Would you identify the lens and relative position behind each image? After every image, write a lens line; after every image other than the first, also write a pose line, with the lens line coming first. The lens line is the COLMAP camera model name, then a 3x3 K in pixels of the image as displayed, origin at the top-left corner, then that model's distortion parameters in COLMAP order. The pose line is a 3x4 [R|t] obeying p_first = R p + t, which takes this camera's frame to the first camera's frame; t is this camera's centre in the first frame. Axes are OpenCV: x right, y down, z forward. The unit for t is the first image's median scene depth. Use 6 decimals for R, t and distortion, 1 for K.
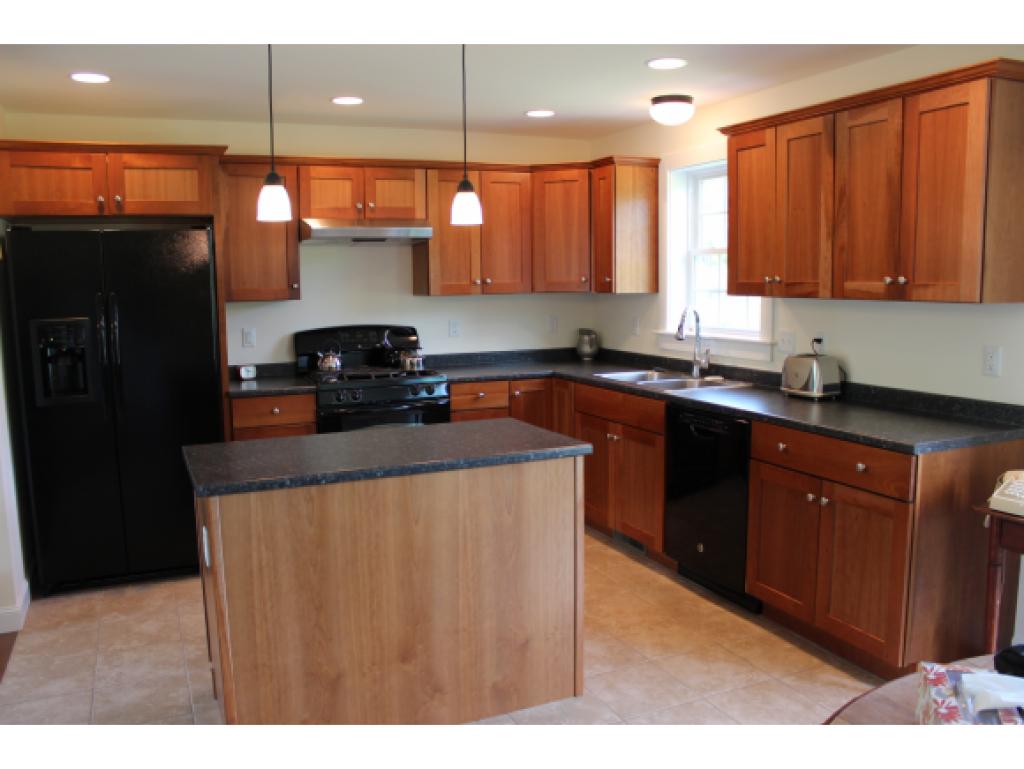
lens RADIAL K [[854.6, 0, 510.8], [0, 854.6, 389.2], [0, 0, 1]] dist [-0.171043, 0.153276]
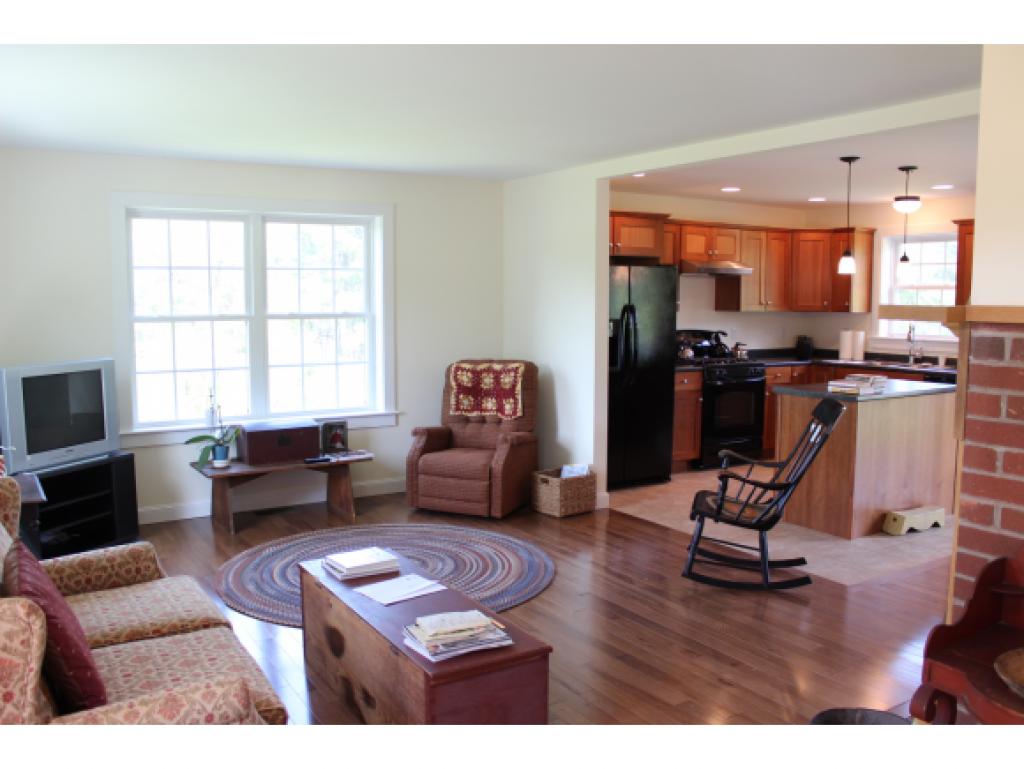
lens RADIAL K [[854.6, 0, 510.8], [0, 854.6, 389.2], [0, 0, 1]] dist [-0.171043, 0.153276]
pose [[0.992907, 0.005220, 0.118781, -0.941392], [-0.002892, 0.999801, -0.019760, 0.086344], [-0.118861, 0.019276, 0.992724, -0.642607]]
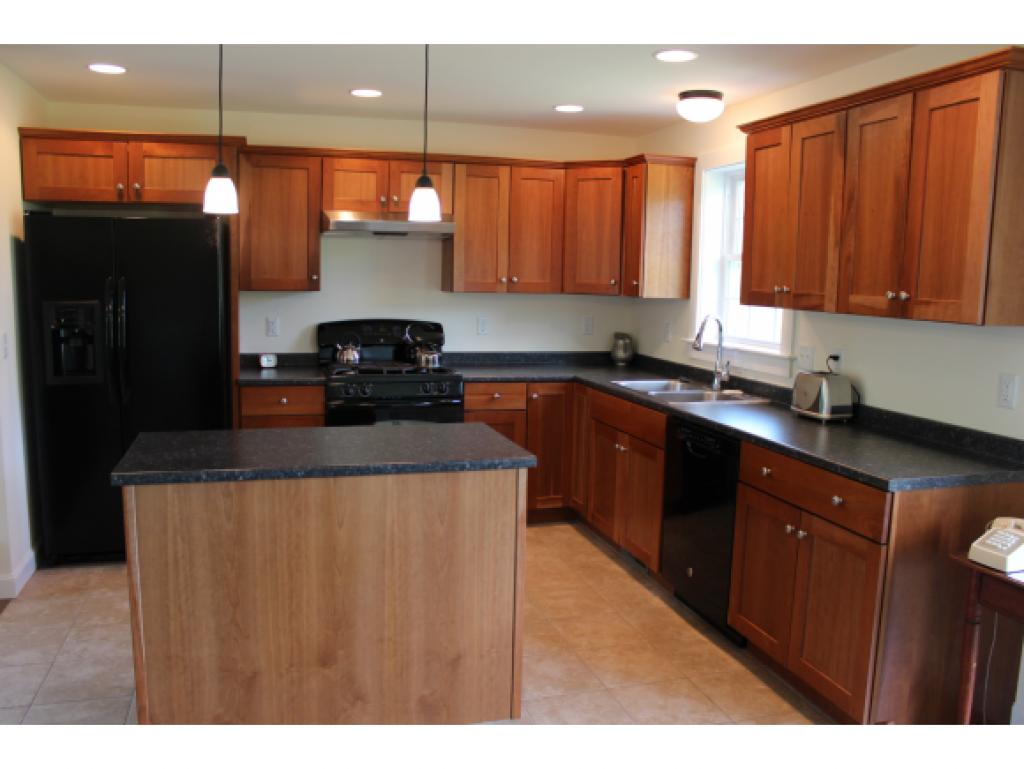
lens RADIAL K [[854.6, 0, 510.8], [0, 854.6, 389.2], [0, 0, 1]] dist [-0.171043, 0.153276]
pose [[0.990234, 0.053038, -0.128936, 0.141525], [-0.052464, 0.998592, 0.007847, -0.012455], [0.129170, -0.001006, 0.991622, 0.043740]]
